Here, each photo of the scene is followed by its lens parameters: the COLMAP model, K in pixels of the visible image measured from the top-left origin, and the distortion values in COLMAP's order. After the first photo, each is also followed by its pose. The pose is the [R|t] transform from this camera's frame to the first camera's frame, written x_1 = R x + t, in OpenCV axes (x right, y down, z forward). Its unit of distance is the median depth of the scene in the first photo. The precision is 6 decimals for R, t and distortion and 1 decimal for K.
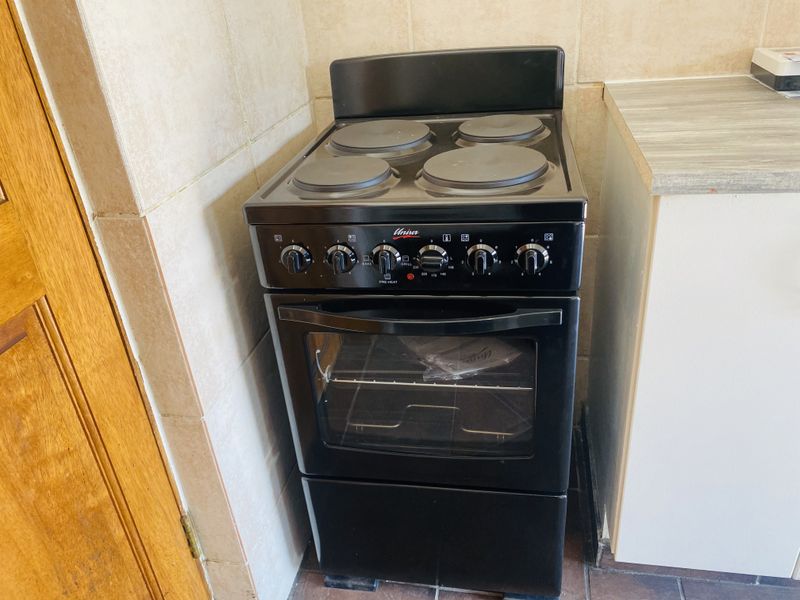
lens RADIAL K [[615.7, 0, 409.1], [0, 615.7, 288.4], [0, 0, 1]] dist [0.050301, -0.059774]
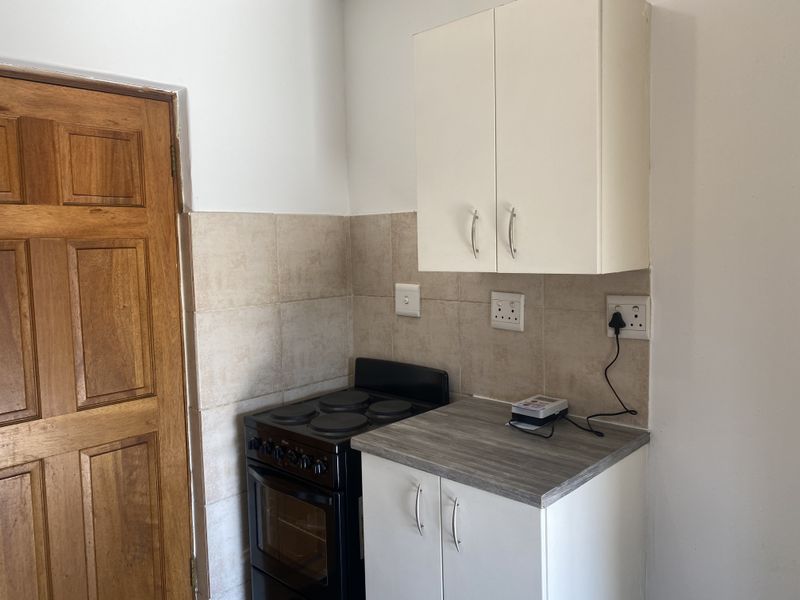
lens RADIAL K [[615.7, 0, 409.1], [0, 615.7, 288.4], [0, 0, 1]] dist [0.050301, -0.059774]
pose [[0.838733, 0.101013, -0.535092, 1.583128], [-0.292599, 0.912336, -0.286408, -0.091968], [0.459253, 0.396787, 0.794762, -0.845367]]
